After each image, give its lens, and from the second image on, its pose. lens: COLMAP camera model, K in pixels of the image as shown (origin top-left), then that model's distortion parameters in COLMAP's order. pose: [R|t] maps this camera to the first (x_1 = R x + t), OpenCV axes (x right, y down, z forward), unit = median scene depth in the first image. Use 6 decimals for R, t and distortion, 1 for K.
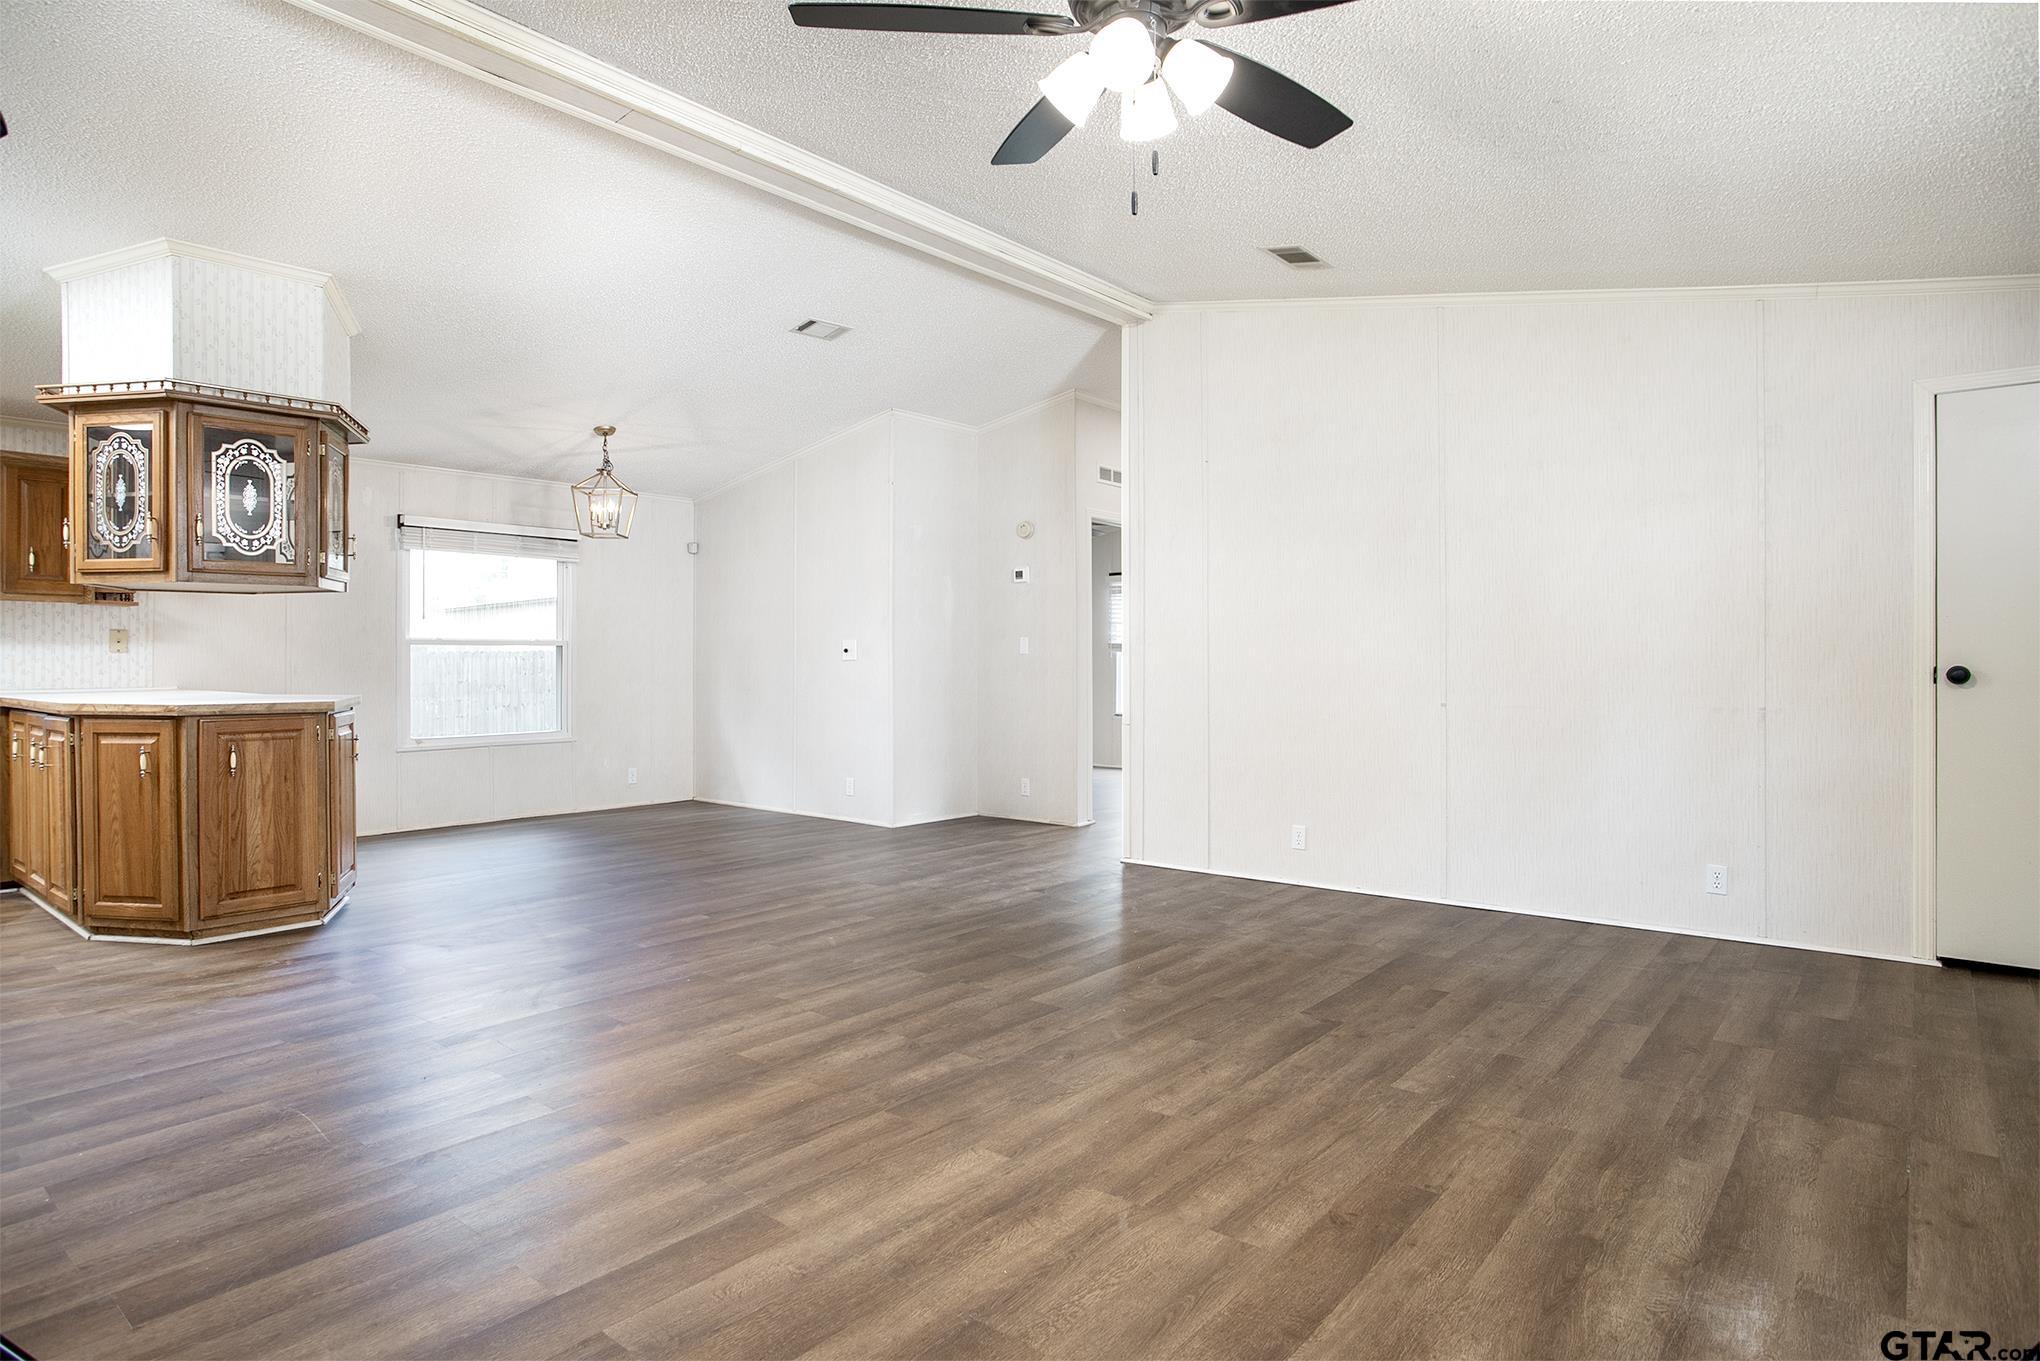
lens RADIAL K [[1103.3, 0, 1009.5], [0, 1103.3, 667.1], [0, 0, 1]] dist [-0.038699, 0.015121]
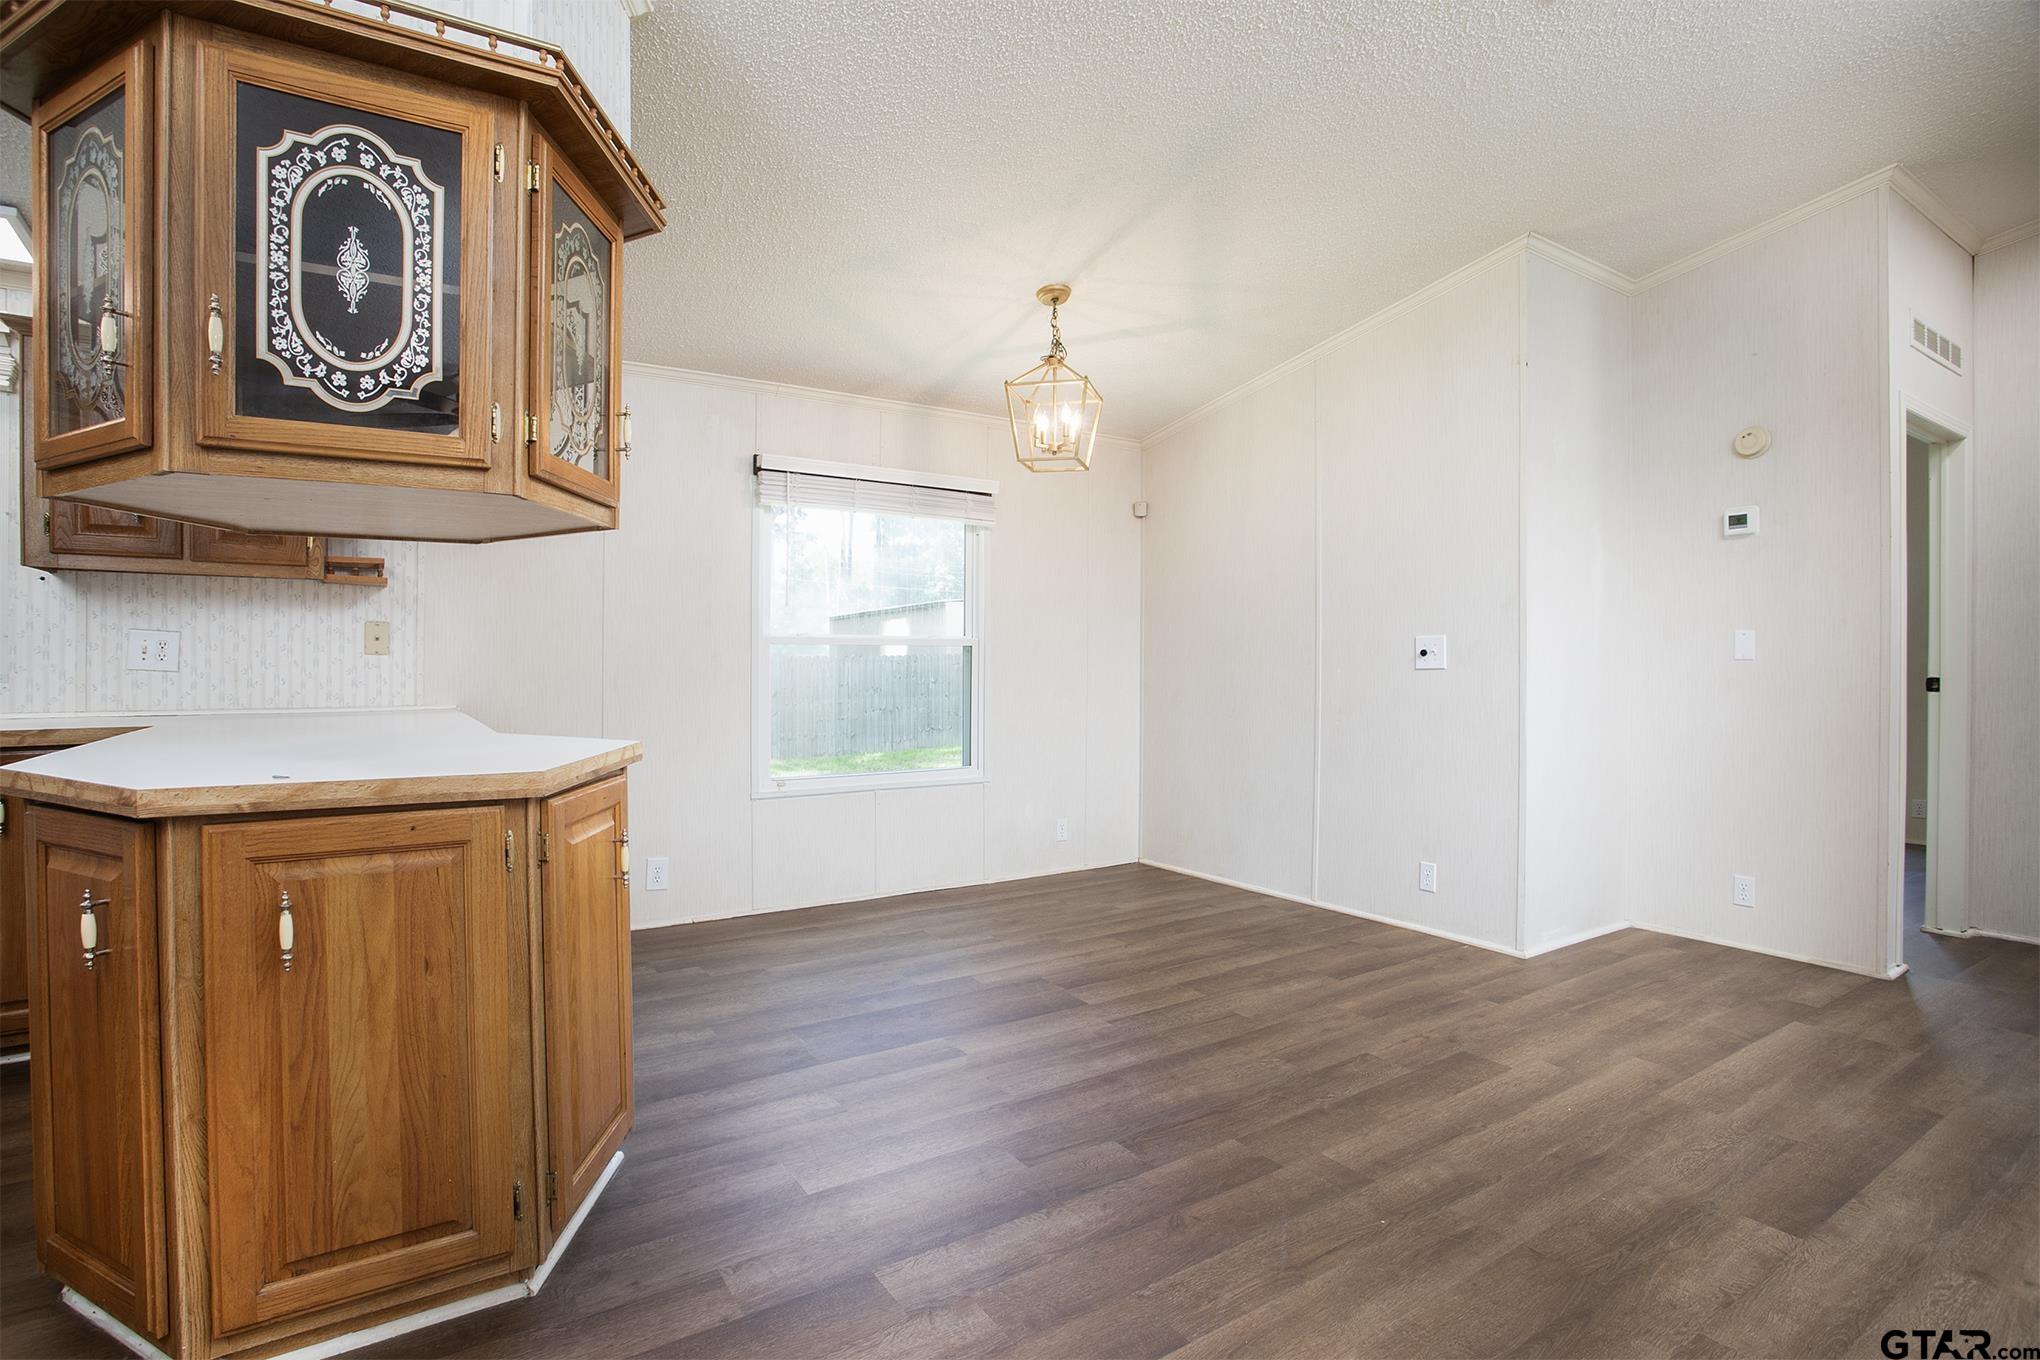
lens RADIAL K [[979.8, 0, 1020.3], [0, 979.8, 675.2], [0, 0, 1]] dist [-0.051525, 0.014083]
pose [[0.959476, 0.006354, -0.281719, -0.495670], [-0.005005, 0.999972, 0.005510, -0.011003], [0.281746, -0.003876, 0.959481, 1.003966]]
